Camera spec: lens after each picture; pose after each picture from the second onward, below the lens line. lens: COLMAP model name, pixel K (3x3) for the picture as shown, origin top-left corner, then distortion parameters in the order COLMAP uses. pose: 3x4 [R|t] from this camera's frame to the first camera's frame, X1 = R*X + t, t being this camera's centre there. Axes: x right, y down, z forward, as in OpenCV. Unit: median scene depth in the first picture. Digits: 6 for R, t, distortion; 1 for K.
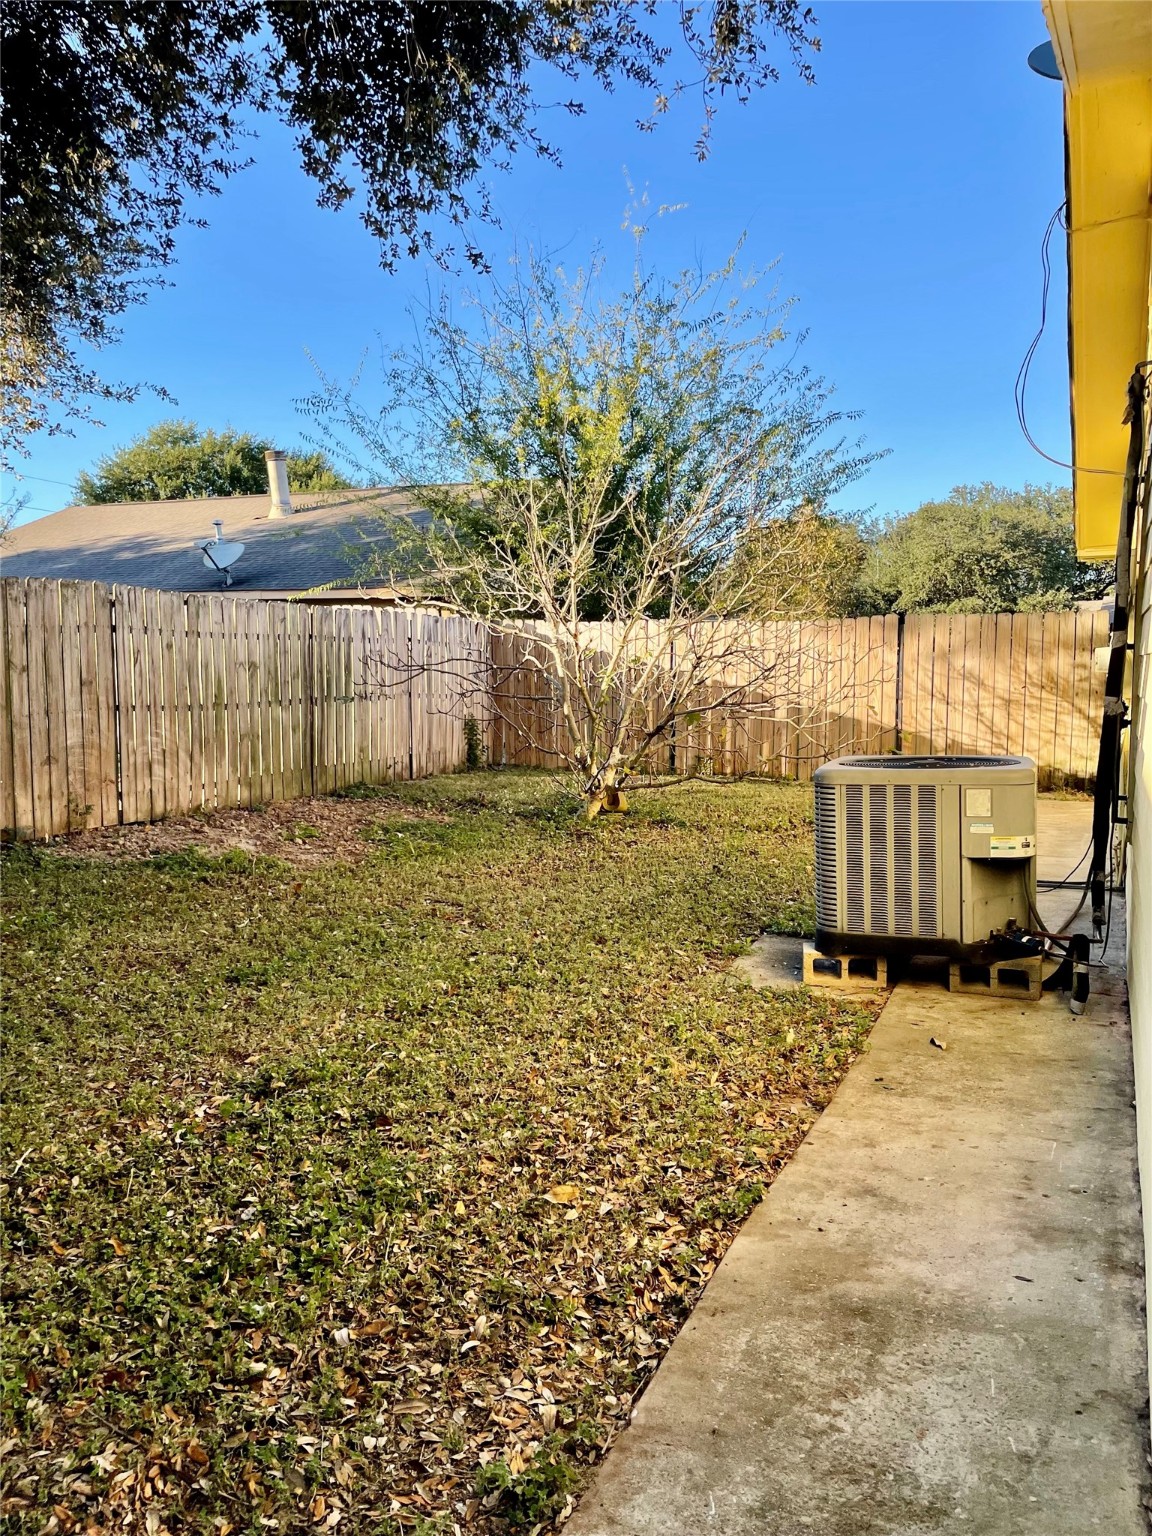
lens RADIAL K [[1164.9, 0, 584.4], [0, 1164.9, 780.6], [0, 0, 1]] dist [0.073079, -0.095484]
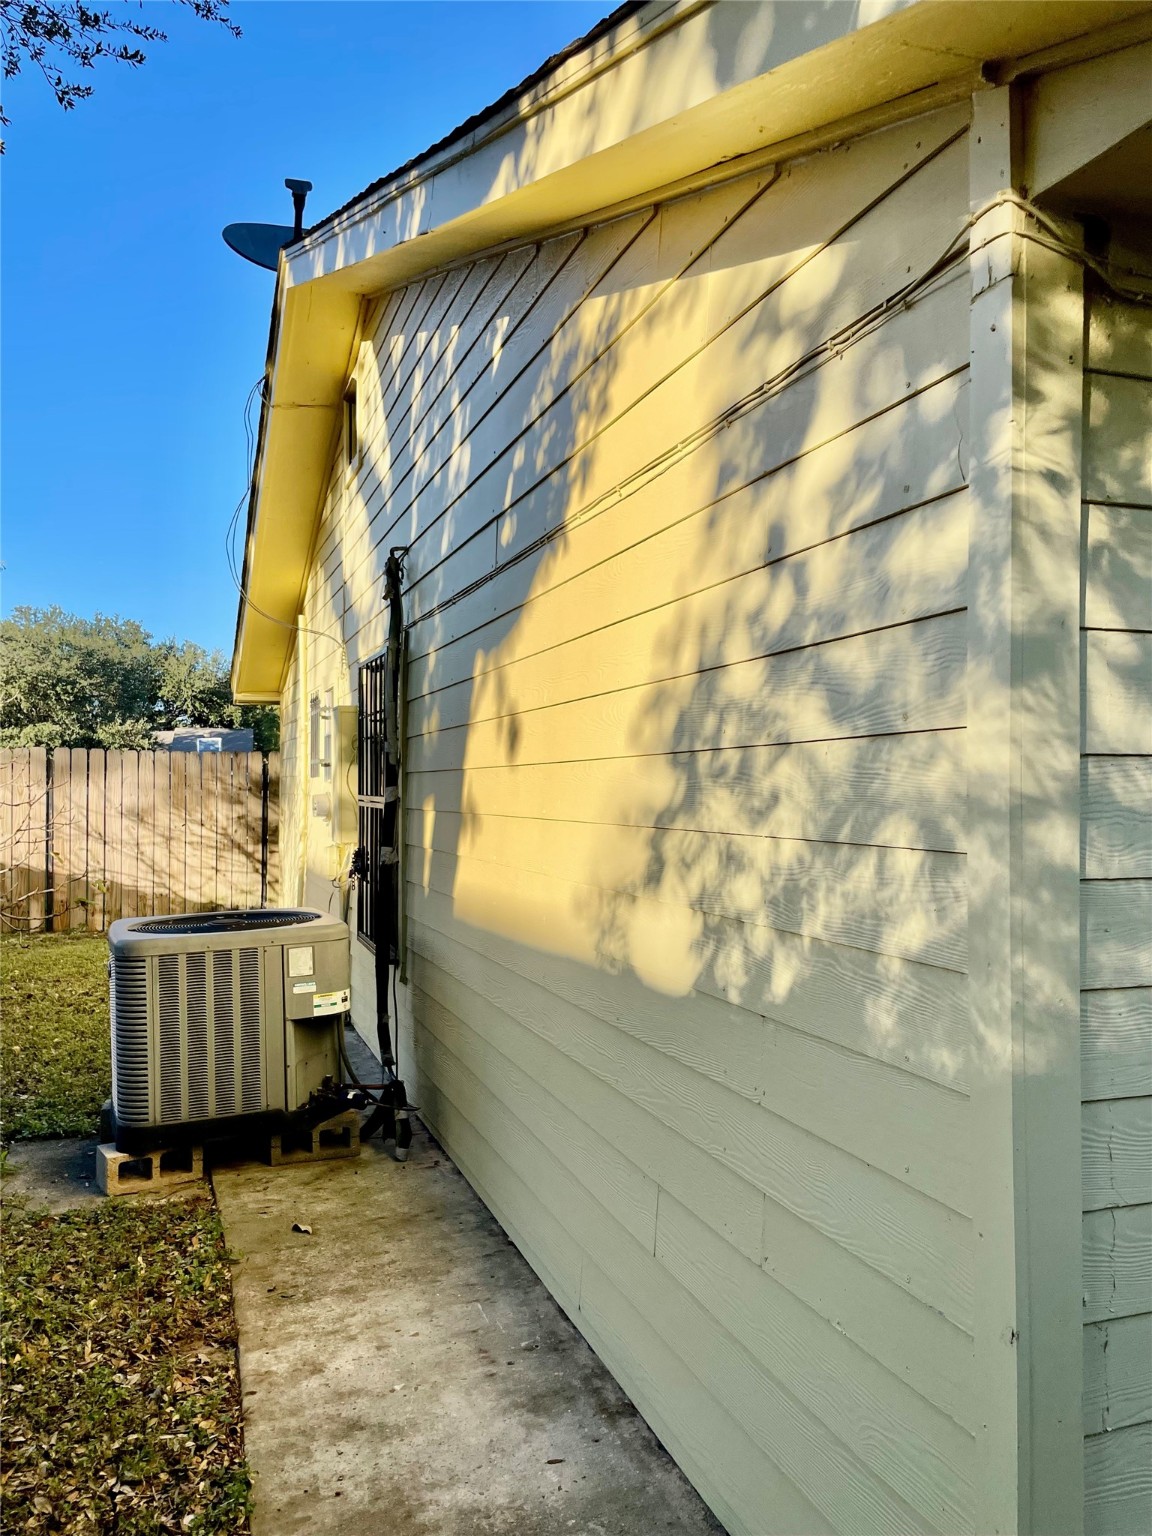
lens RADIAL K [[1164.9, 0, 579.5], [0, 1164.9, 768.0], [0, 0, 1]] dist [0.073079, -0.095484]
pose [[0.716013, 0.014323, 0.697940, -0.183866], [0.065788, 0.993955, -0.087889, -0.040793], [-0.694980, 0.108846, 0.710742, 0.123901]]
